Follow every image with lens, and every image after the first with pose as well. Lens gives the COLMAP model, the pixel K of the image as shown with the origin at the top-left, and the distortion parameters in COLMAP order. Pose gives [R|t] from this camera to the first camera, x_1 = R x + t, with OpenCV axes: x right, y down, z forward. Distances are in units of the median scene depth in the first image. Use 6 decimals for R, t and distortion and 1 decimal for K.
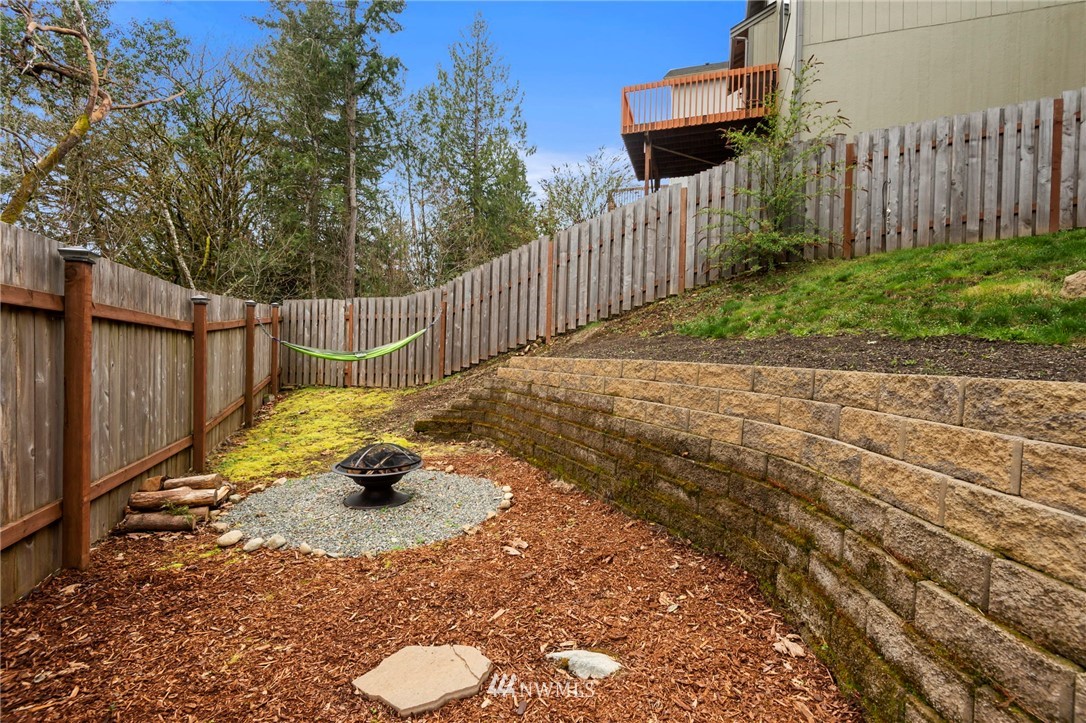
lens RADIAL K [[499.2, 0, 545.2], [0, 499.2, 360.7], [0, 0, 1]] dist [-0.001002, -0.002627]
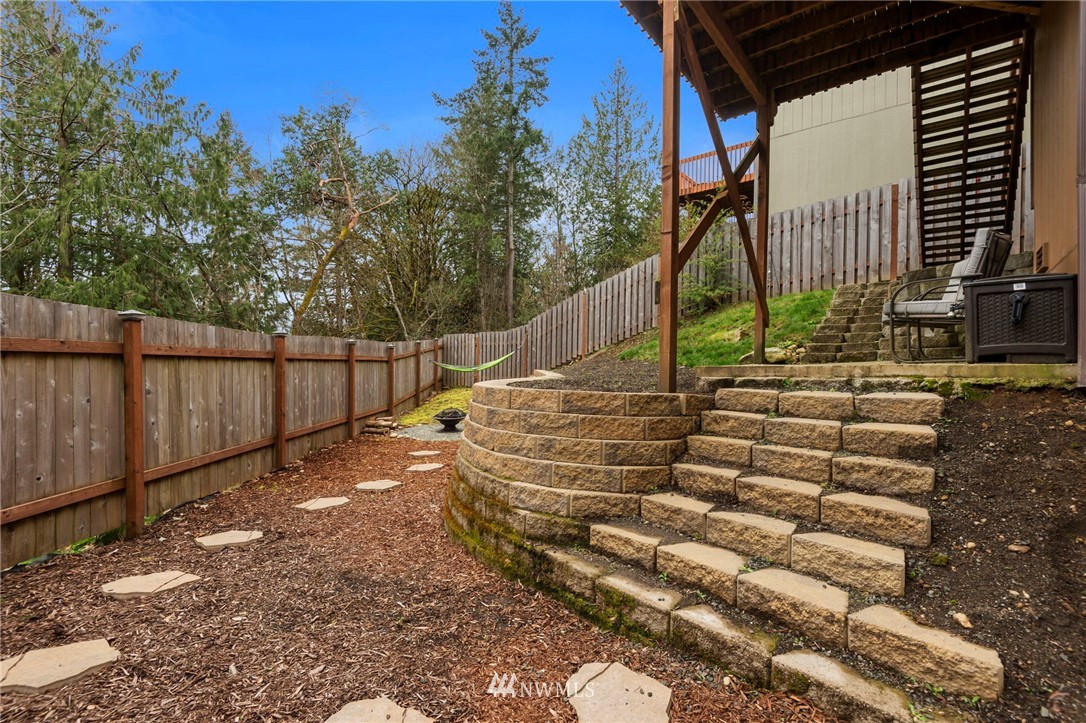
lens RADIAL K [[499.2, 0, 542.0], [0, 499.2, 363.5], [0, 0, 1]] dist [-0.001002, -0.002627]
pose [[0.933506, -0.011458, -0.358378, 0.496277], [0.009283, 0.999927, -0.007789, -0.012505], [0.358441, 0.003944, 0.933544, -0.570429]]
